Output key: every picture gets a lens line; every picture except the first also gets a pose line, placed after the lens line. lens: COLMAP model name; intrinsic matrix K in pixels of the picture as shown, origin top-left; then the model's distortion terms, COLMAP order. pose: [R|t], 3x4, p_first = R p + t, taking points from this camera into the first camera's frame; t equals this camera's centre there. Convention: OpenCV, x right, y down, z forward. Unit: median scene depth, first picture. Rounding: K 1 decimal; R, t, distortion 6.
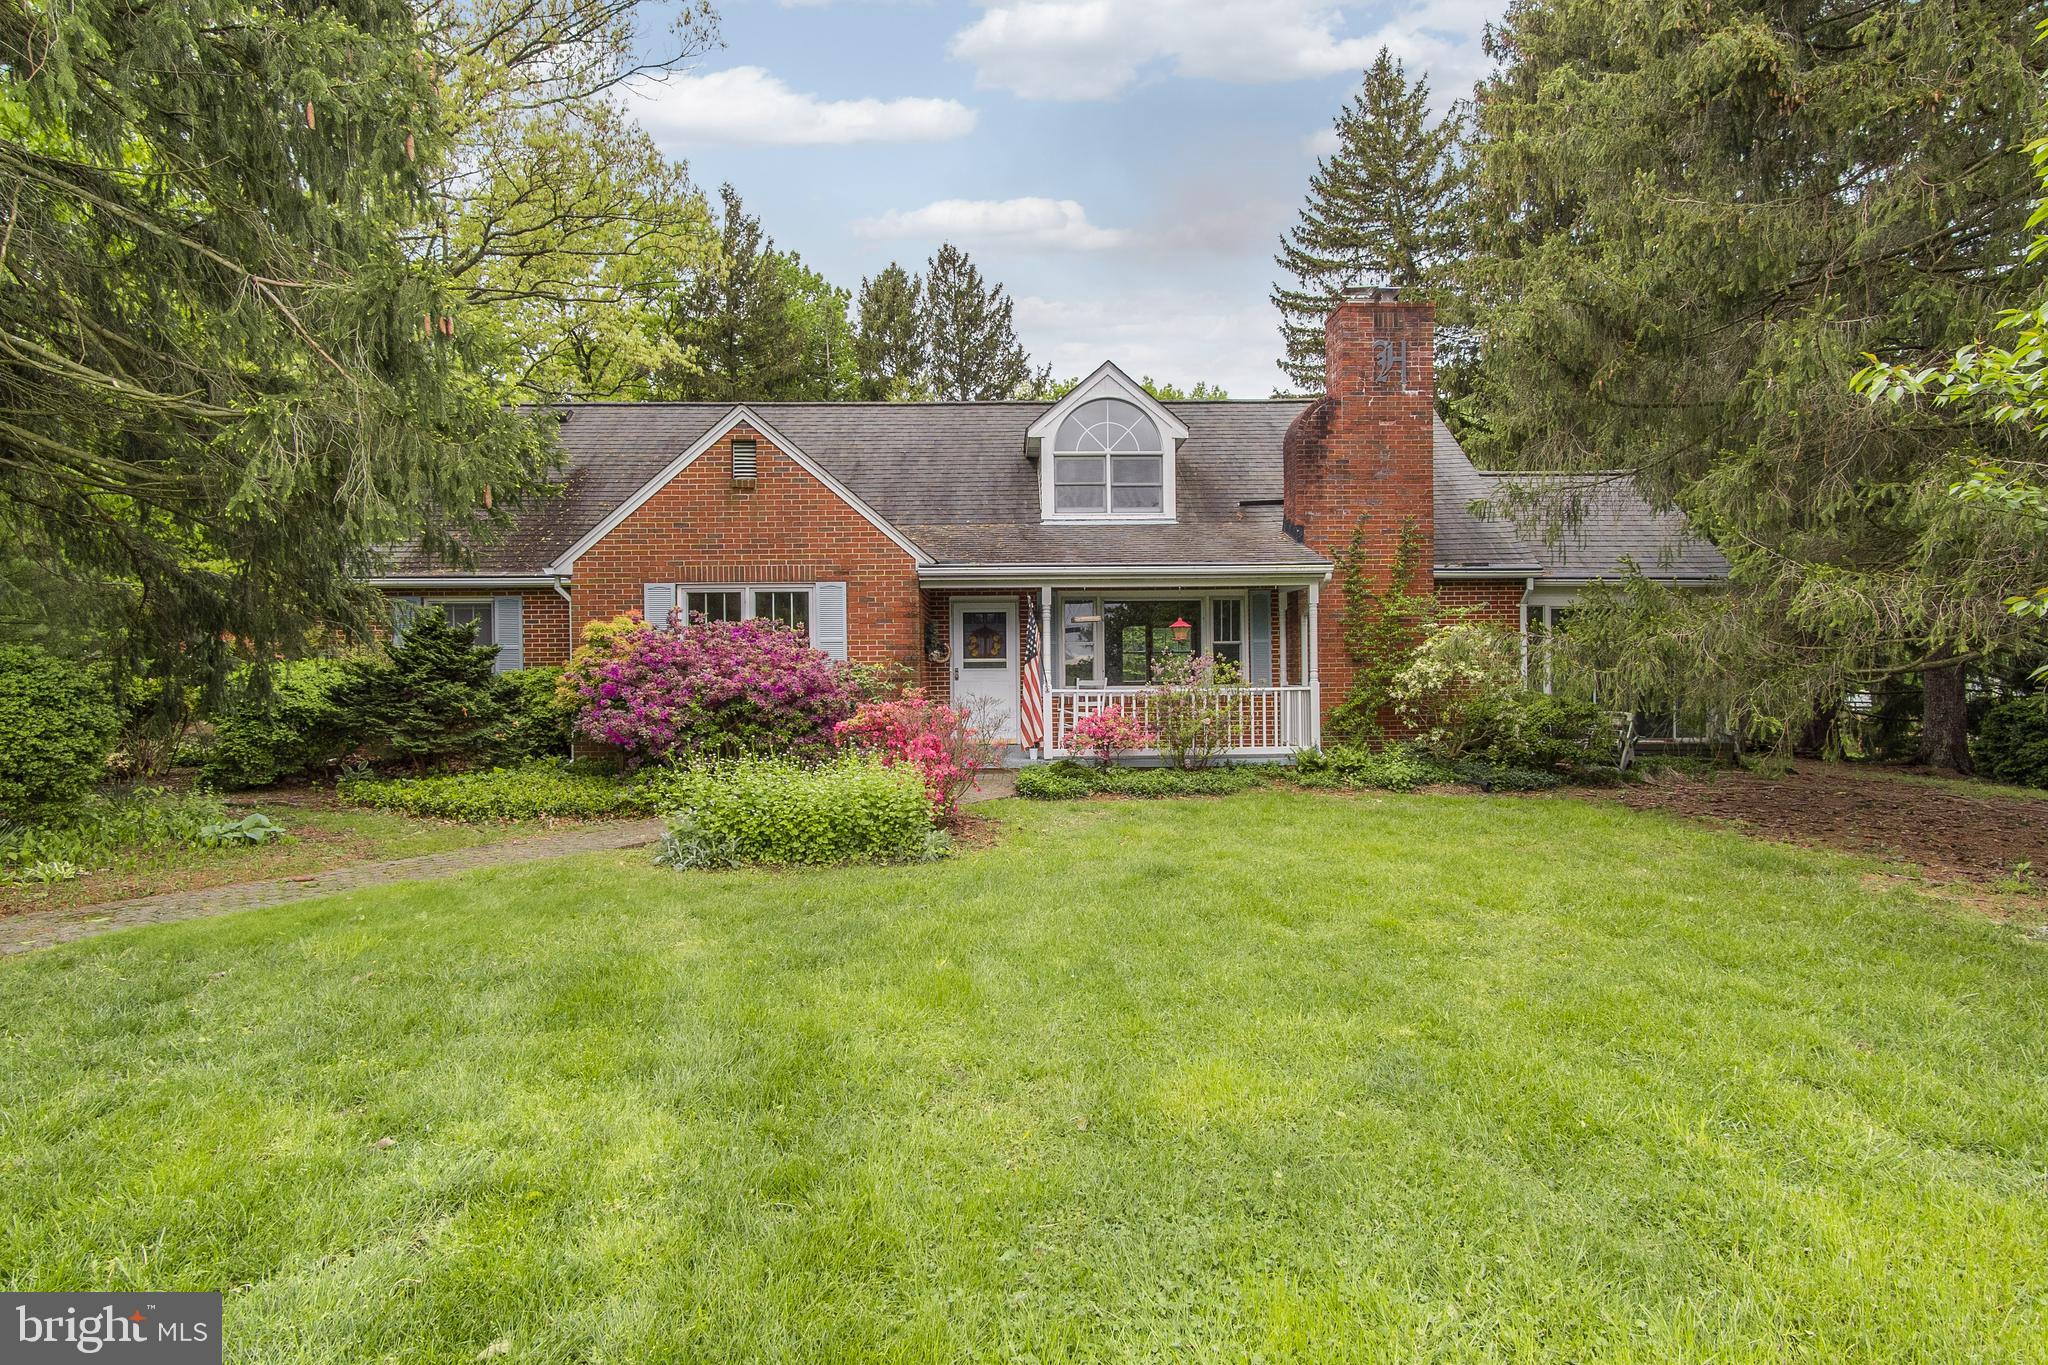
lens RADIAL K [[1086.5, 0, 1026.8], [0, 1086.5, 681.3], [0, 0, 1]] dist [-0.000512, 0.000388]
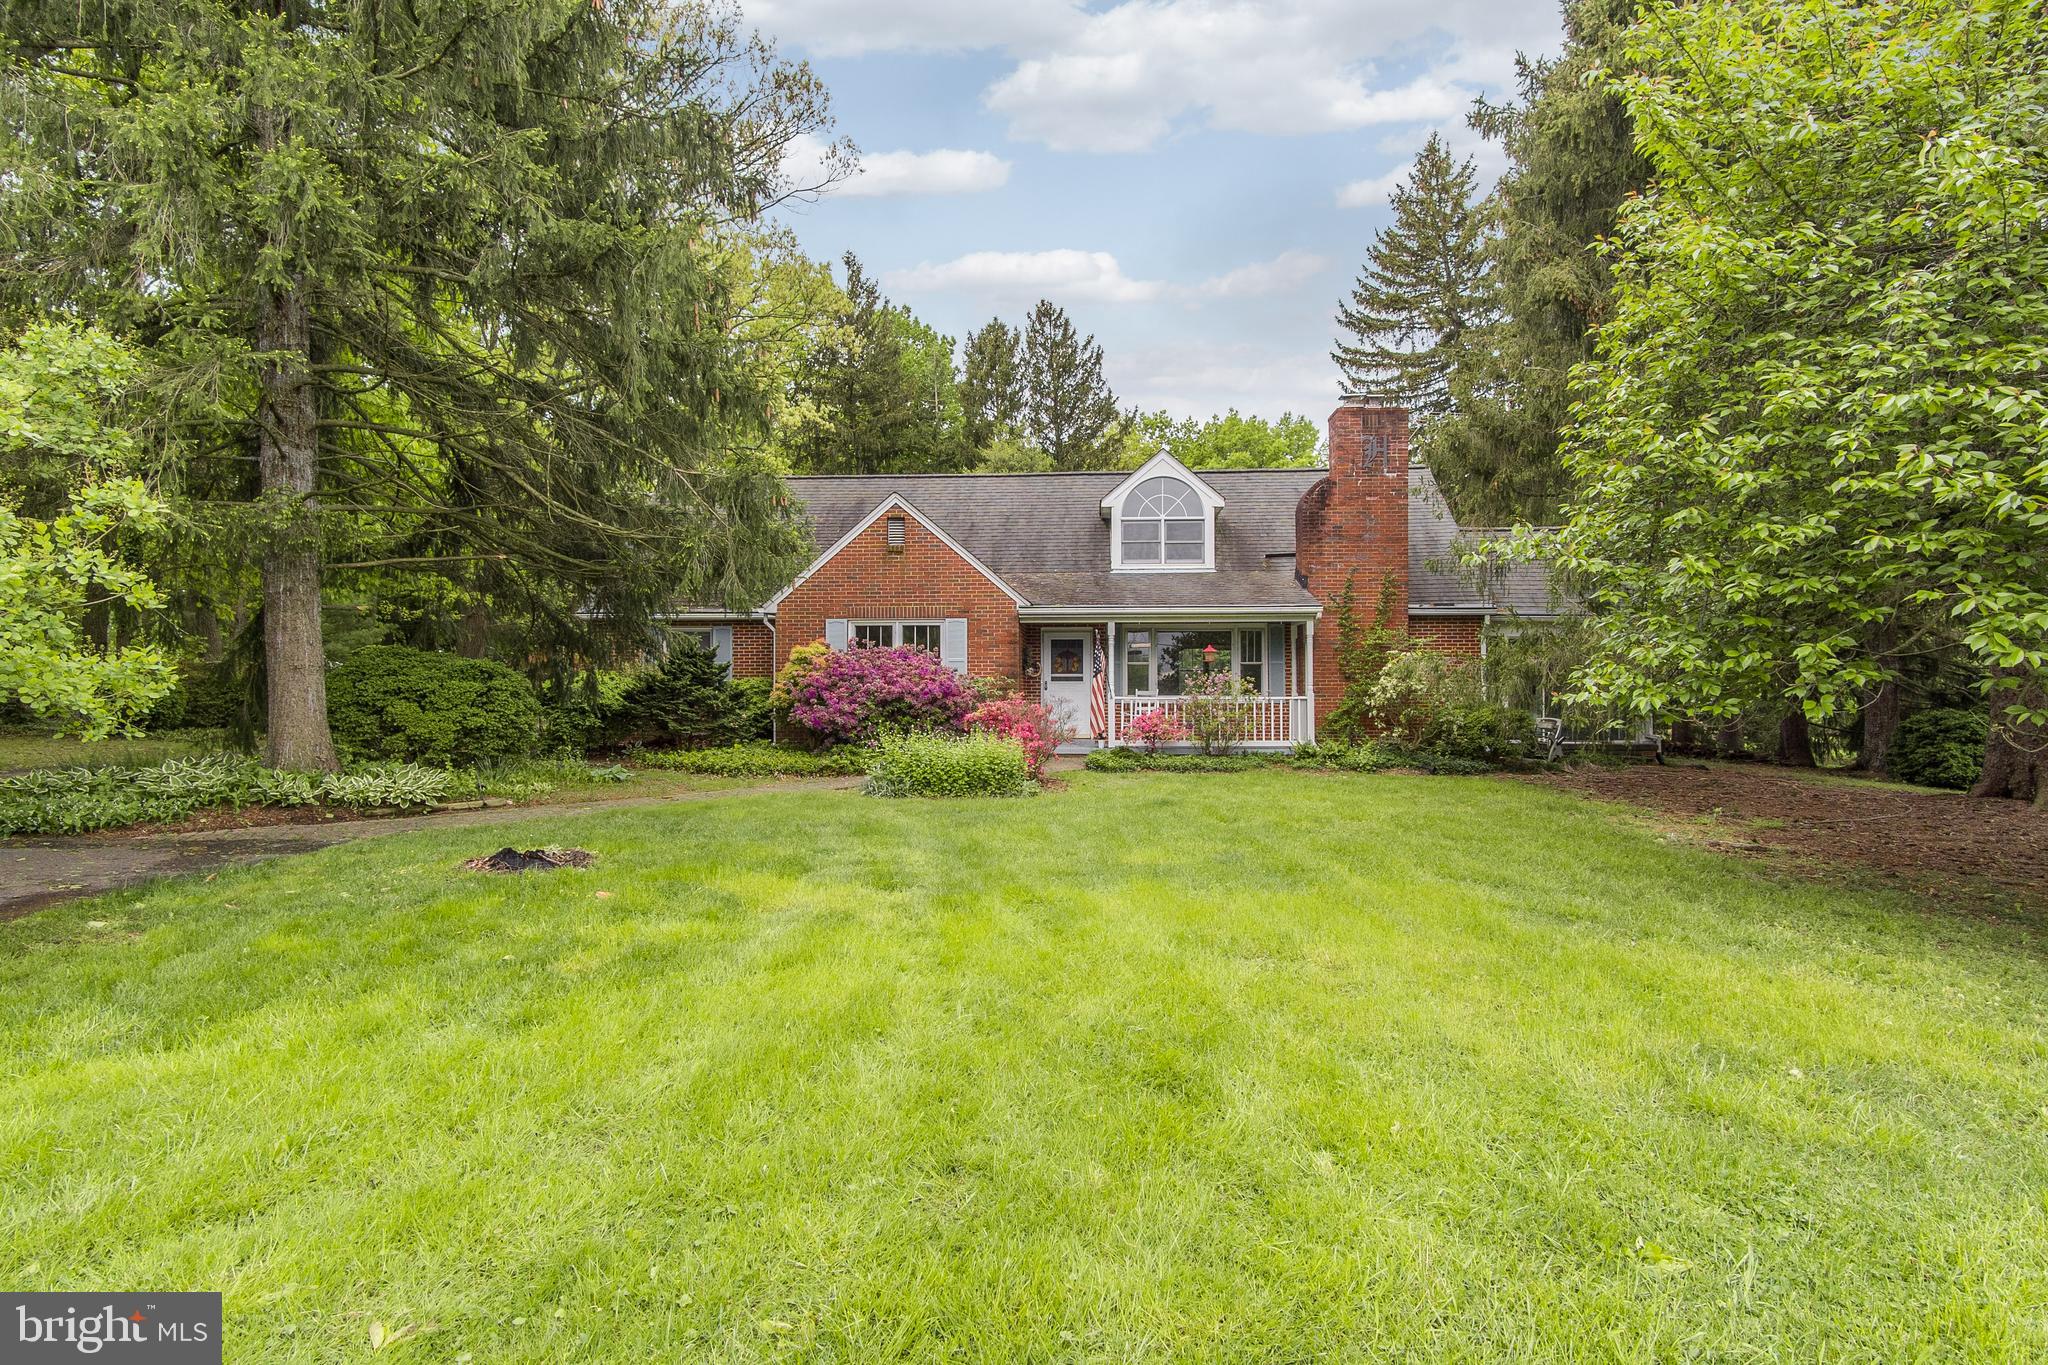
lens RADIAL K [[1086.5, 0, 1023.5], [0, 1086.5, 685.2], [0, 0, 1]] dist [-0.000512, 0.000388]
pose [[0.995939, 0.008192, -0.089656, 0.029420], [-0.009270, 0.999890, -0.011612, 0.009243], [0.089551, 0.012395, 0.995905, -0.353463]]
